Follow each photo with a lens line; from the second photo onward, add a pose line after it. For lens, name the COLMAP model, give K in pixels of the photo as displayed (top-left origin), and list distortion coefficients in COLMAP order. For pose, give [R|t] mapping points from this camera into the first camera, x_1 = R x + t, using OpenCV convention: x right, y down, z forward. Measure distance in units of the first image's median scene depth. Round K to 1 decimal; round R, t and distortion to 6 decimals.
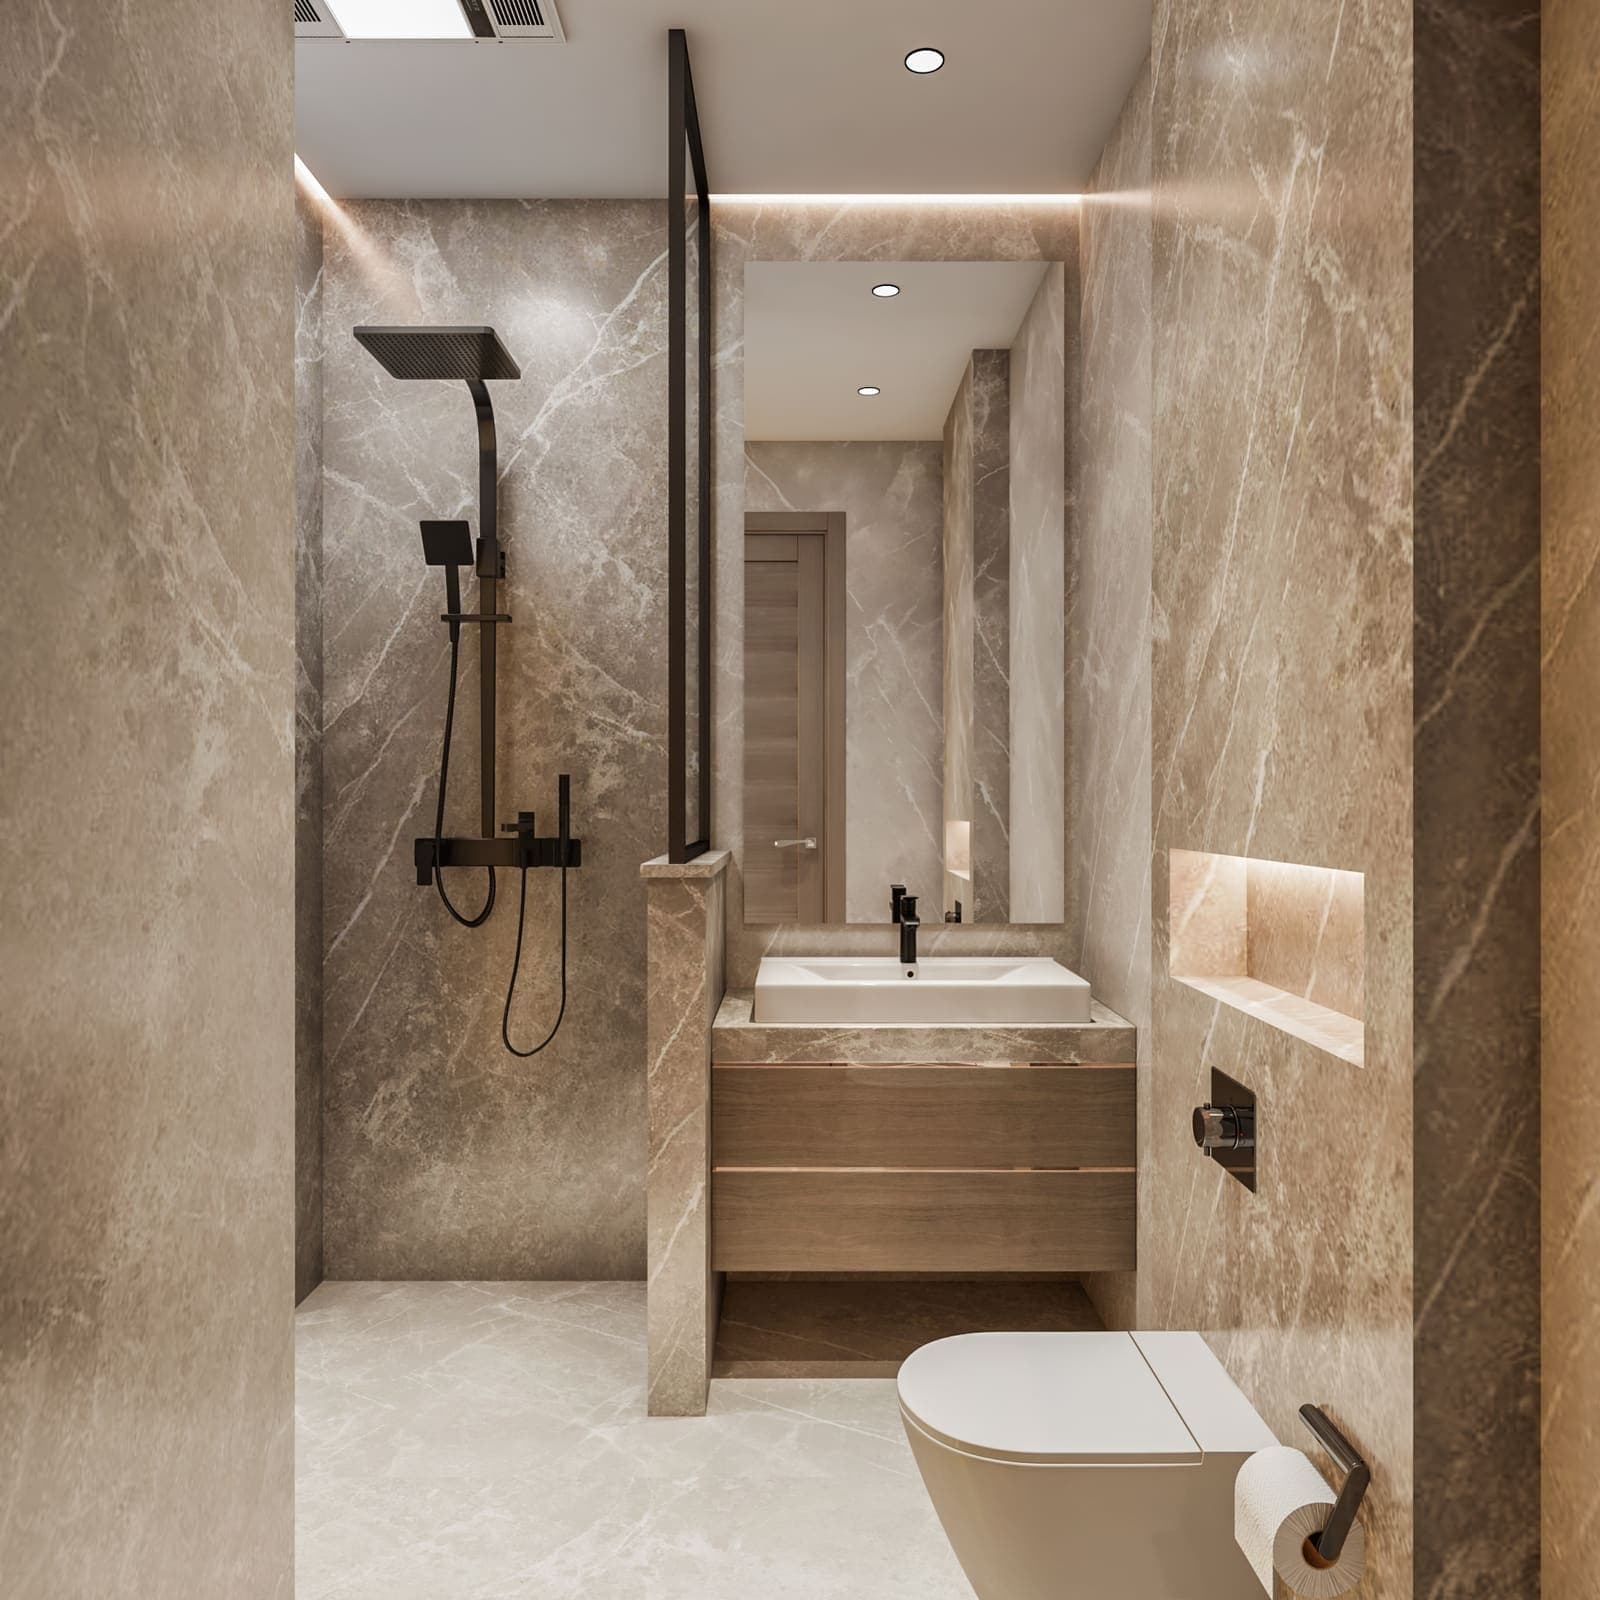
lens RADIAL K [[1186.8, 0, 804.1], [0, 1186.8, 798.4], [0, 0, 1]] dist [-0.003066, 0.013644]
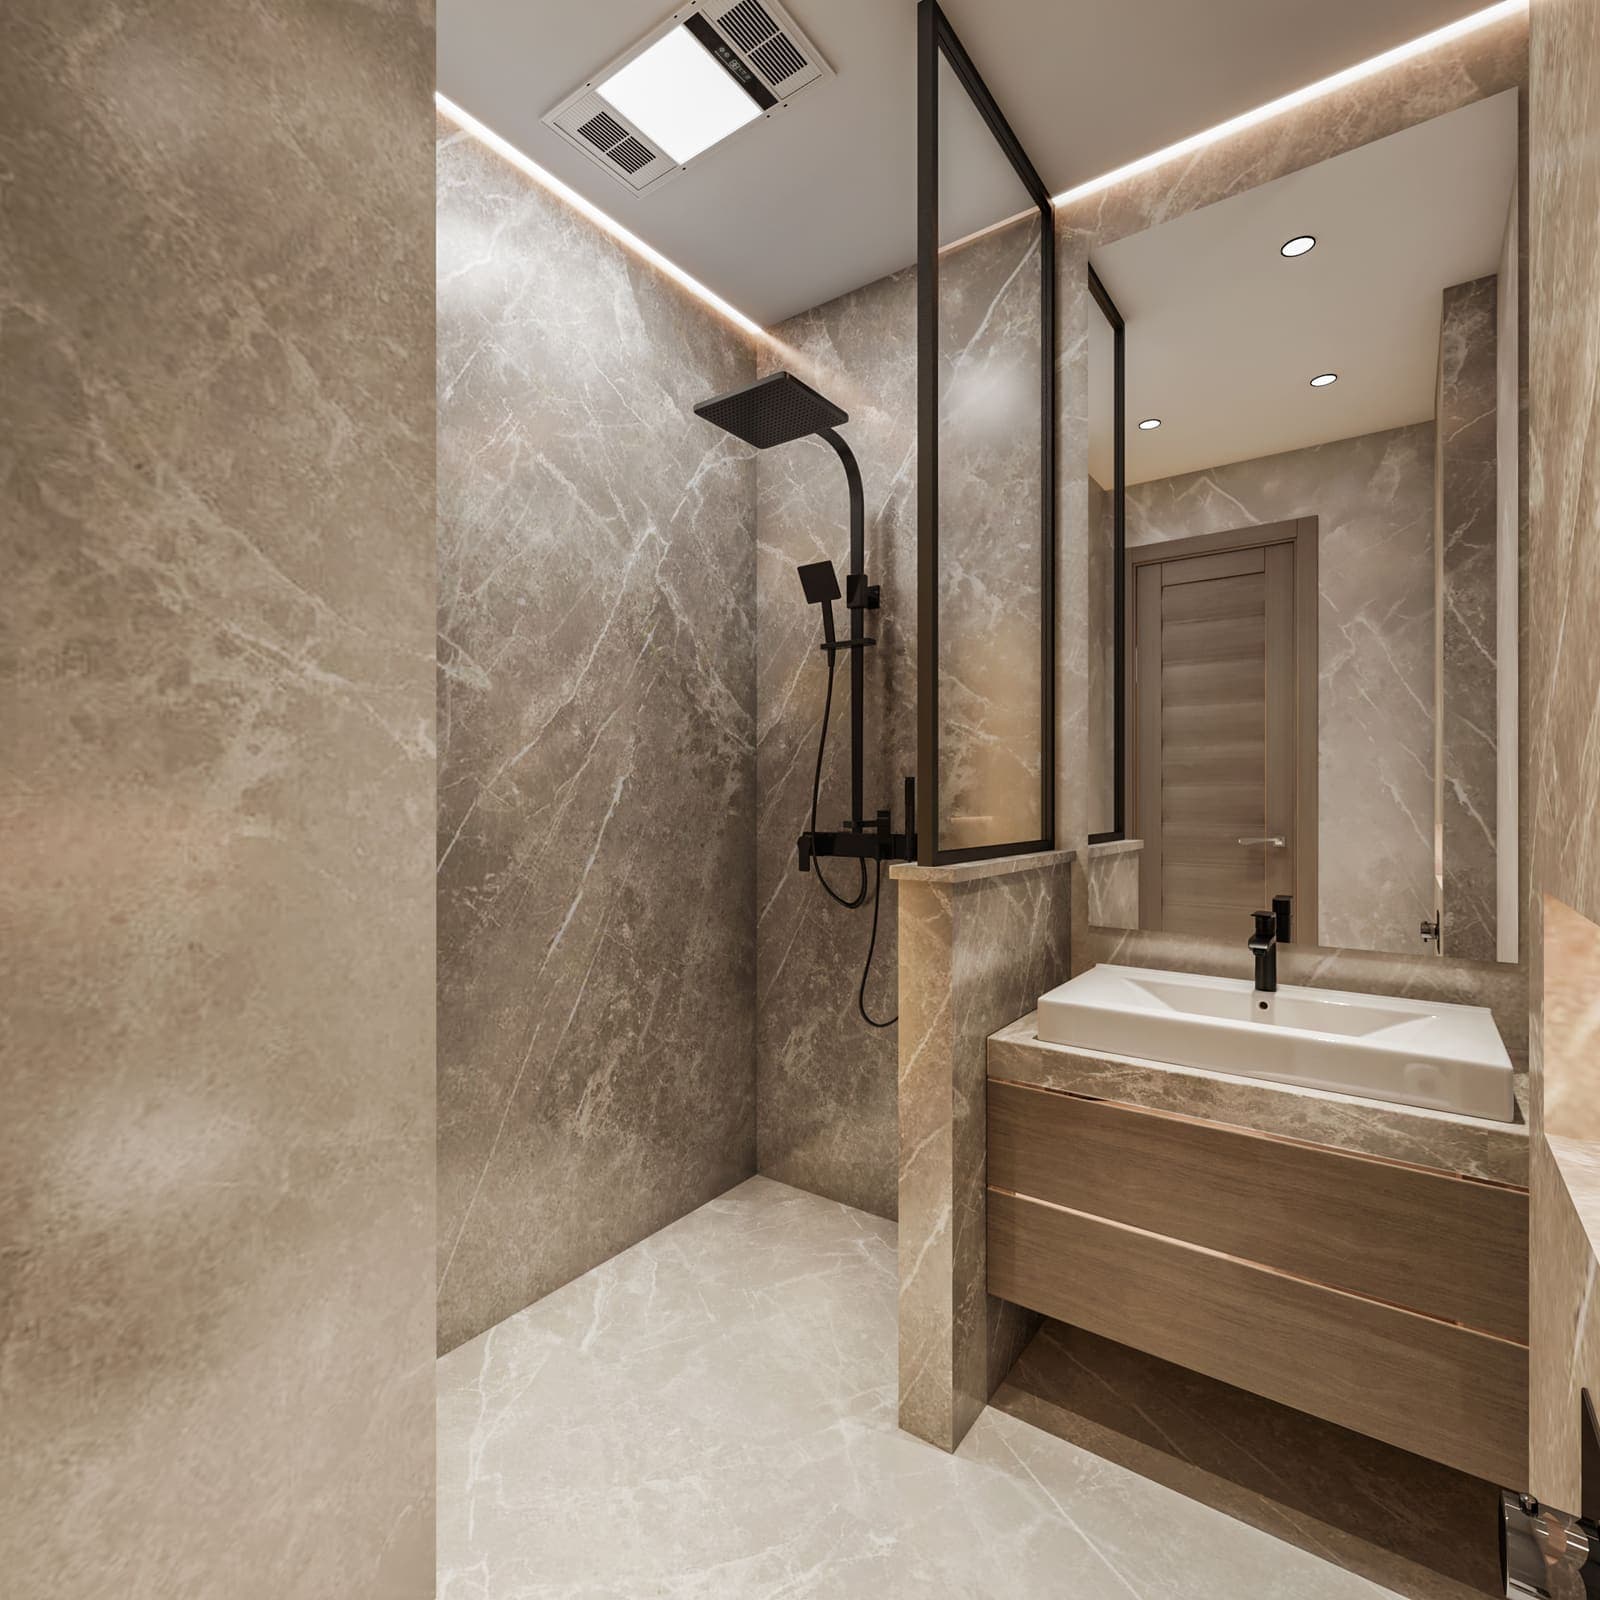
lens RADIAL K [[827.3, 0, 788.1], [0, 827.3, 799.7], [0, 0, 1]] dist [0.000191, -0.000192]
pose [[0.811072, -0.000322, -0.584946, 0.146976], [0.001035, 0.999999, 0.000884, 0.000298], [0.584946, -0.001322, 0.811071, 0.295340]]
